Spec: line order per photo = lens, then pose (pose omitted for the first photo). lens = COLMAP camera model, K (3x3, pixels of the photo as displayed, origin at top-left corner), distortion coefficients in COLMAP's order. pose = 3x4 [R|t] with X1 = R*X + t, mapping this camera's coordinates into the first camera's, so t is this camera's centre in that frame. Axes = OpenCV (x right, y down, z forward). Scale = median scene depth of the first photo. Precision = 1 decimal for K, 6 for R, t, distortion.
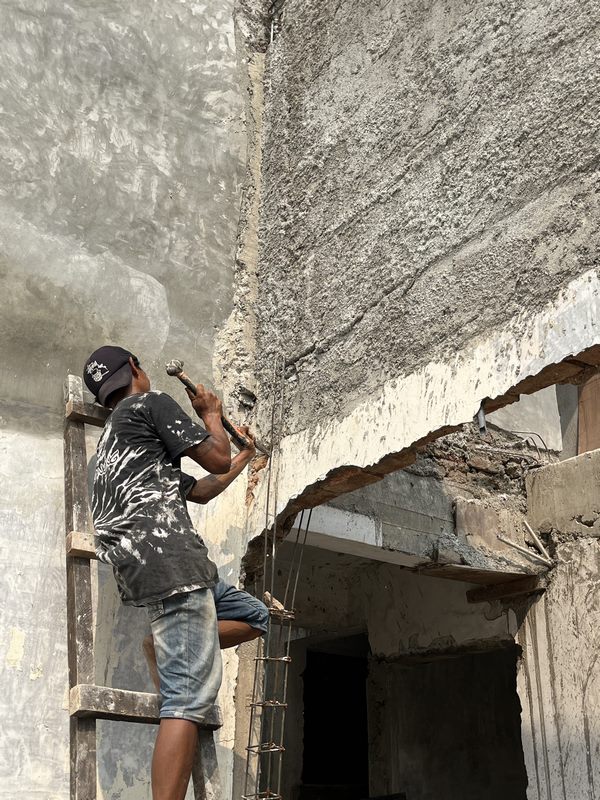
lens RADIAL K [[897.7, 0, 299.8], [0, 897.7, 400.4], [0, 0, 1]] dist [0.007903, 0.009143]
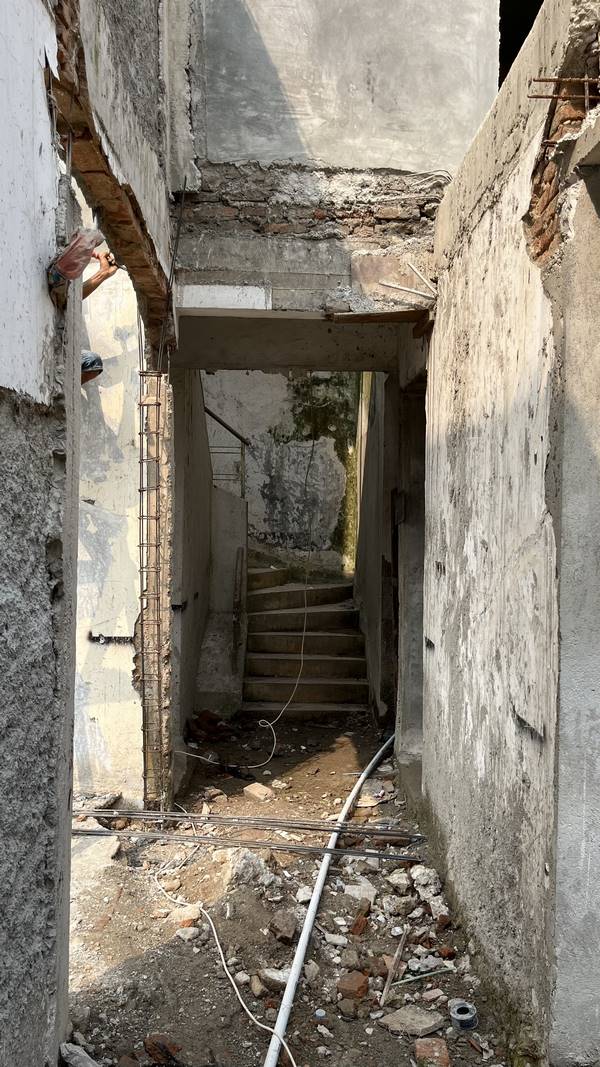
lens RADIAL K [[801.0, 0, 298.7], [0, 801.0, 541.7], [0, 0, 1]] dist [0.083941, -0.110956]
pose [[0.844045, -0.000705, -0.536272, 0.714786], [0.229245, 0.904499, 0.359622, 0.056693], [0.484804, -0.426475, 0.763599, 0.000349]]
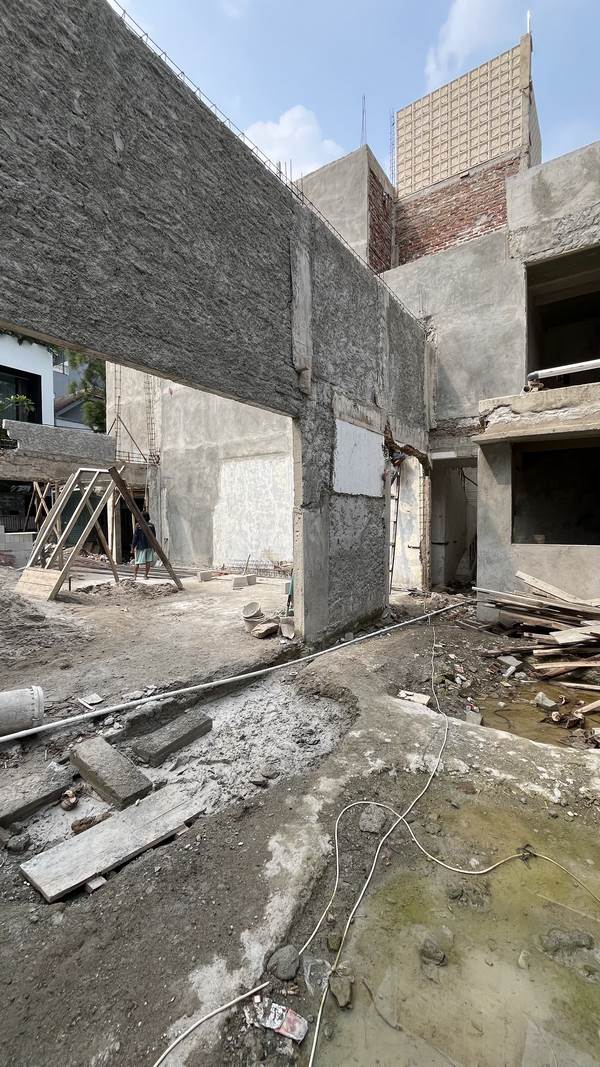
lens RADIAL K [[430.5, 0, 301.2], [0, 430.5, 531.7], [0, 0, 1]] dist [-0.002371, -0.000085]
pose [[0.371203, -0.001928, -0.928550, 1.754291], [0.395737, 0.904961, 0.156324, -0.140321], [0.840000, -0.425490, 0.336687, -0.544368]]
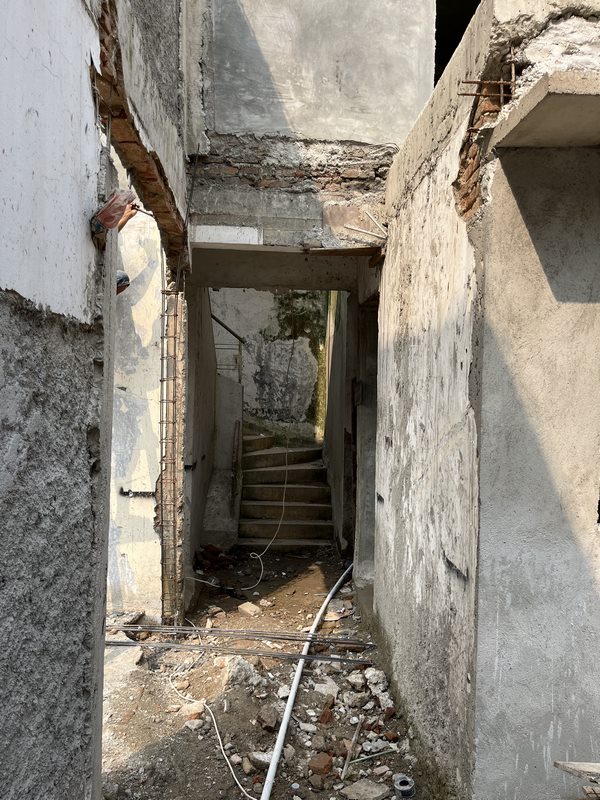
lens RADIAL K [[602.1, 0, 297.2], [0, 602.1, 406.9], [0, 0, 1]] dist [0.086623, -0.111901]
pose [[0.857652, 0.001094, -0.514229, 0.709876], [0.212491, 0.909874, 0.356338, 0.047001], [0.468273, -0.414883, 0.780123, 0.011764]]
